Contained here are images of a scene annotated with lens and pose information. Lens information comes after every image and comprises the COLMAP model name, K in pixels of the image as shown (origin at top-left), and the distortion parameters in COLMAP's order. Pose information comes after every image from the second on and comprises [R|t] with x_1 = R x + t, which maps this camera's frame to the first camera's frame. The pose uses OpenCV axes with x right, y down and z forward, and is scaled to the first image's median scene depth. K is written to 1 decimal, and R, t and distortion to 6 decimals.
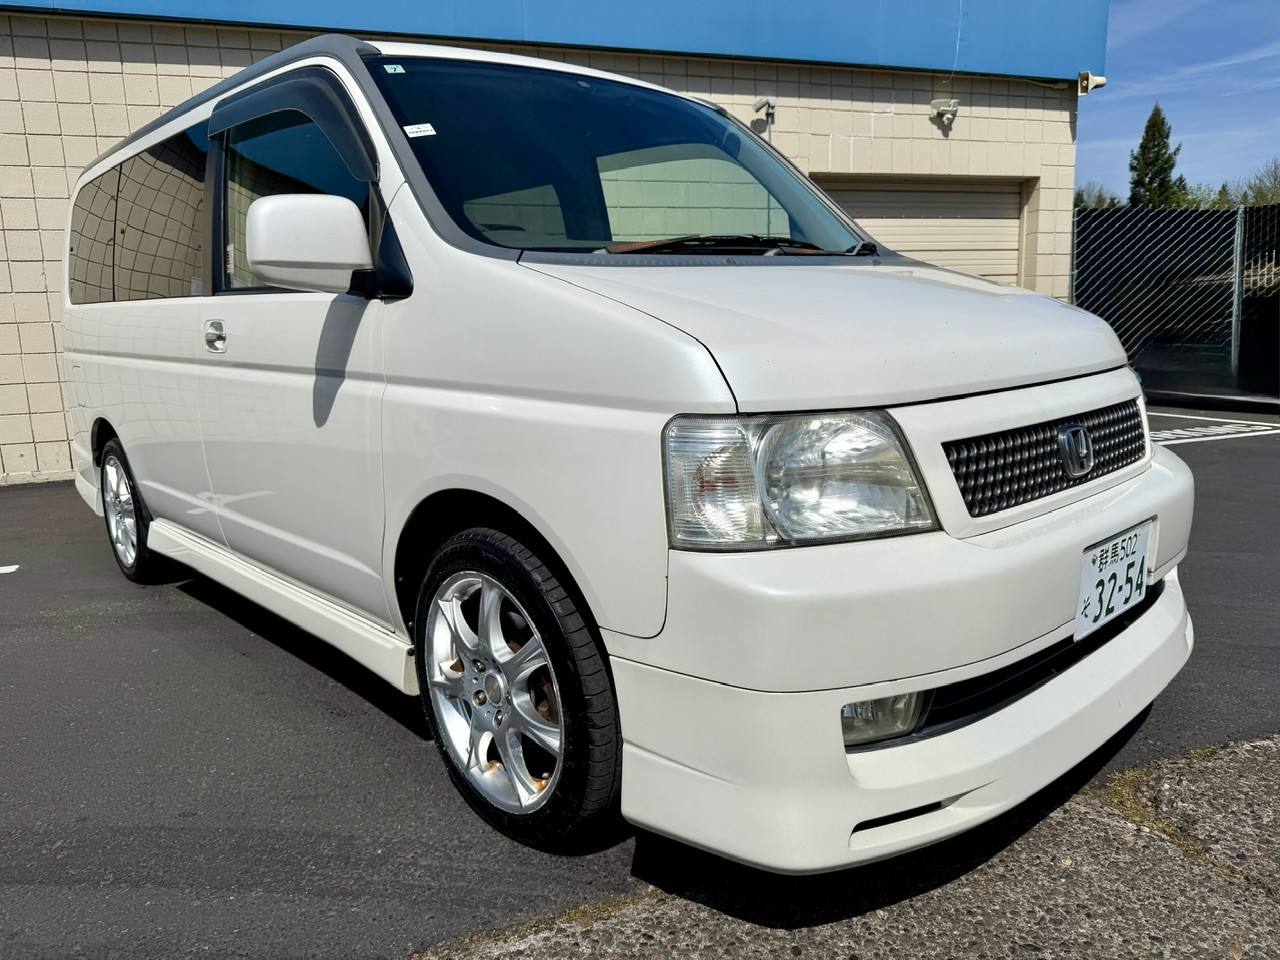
lens RADIAL K [[938.8, 0, 640.0], [0, 938.8, 480.0], [0, 0, 1]] dist [-0.074152, -0.002654]
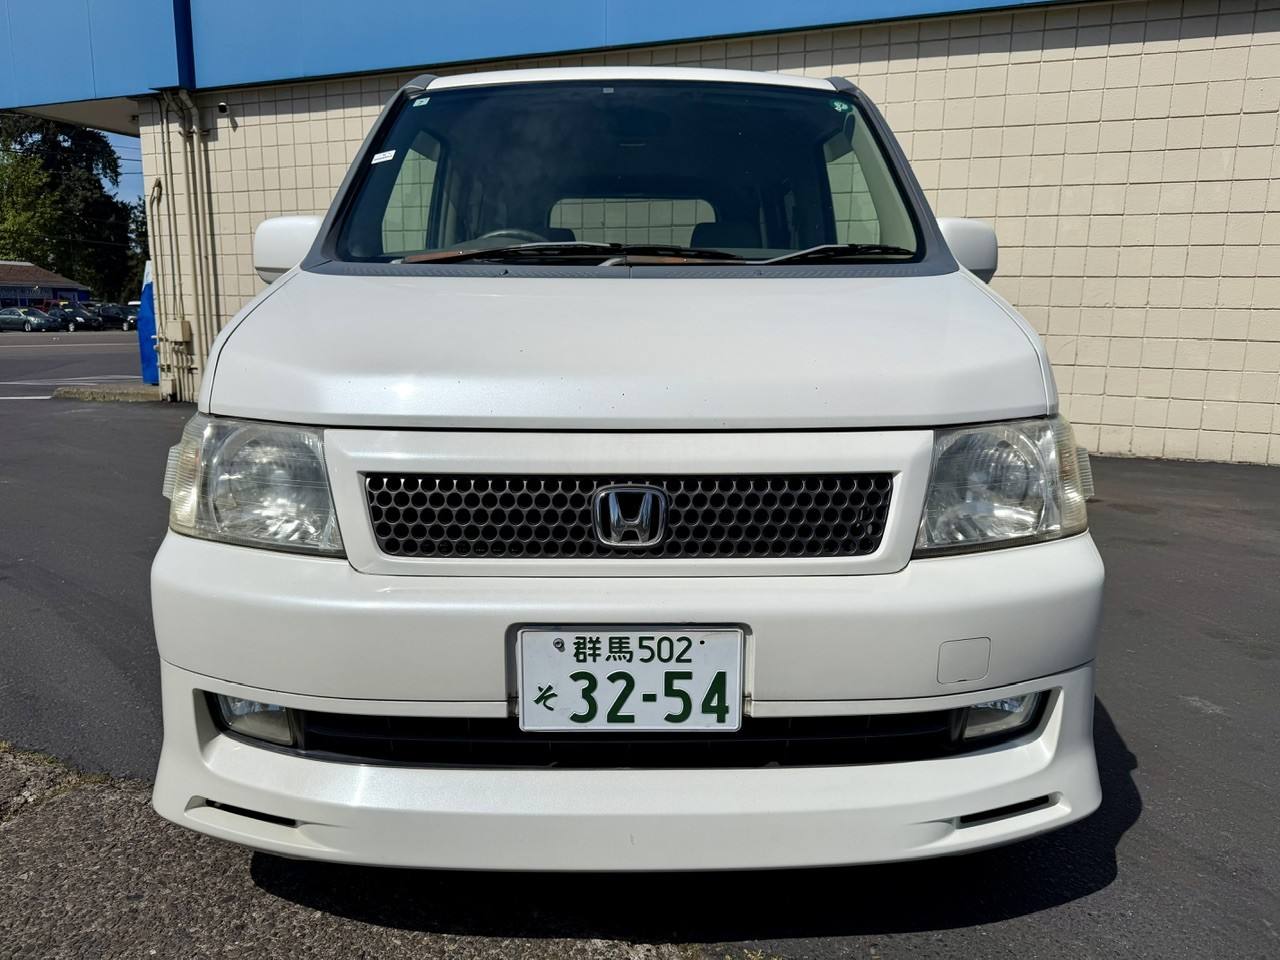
lens RADIAL K [[943.0, 0, 652.7], [0, 943.0, 483.8], [0, 0, 1]] dist [-0.002663, -0.005183]
pose [[0.733283, 0.156433, -0.661683, 1.043635], [-0.136732, 0.987219, 0.081868, -0.131242], [0.666033, 0.030441, 0.745300, 0.398741]]
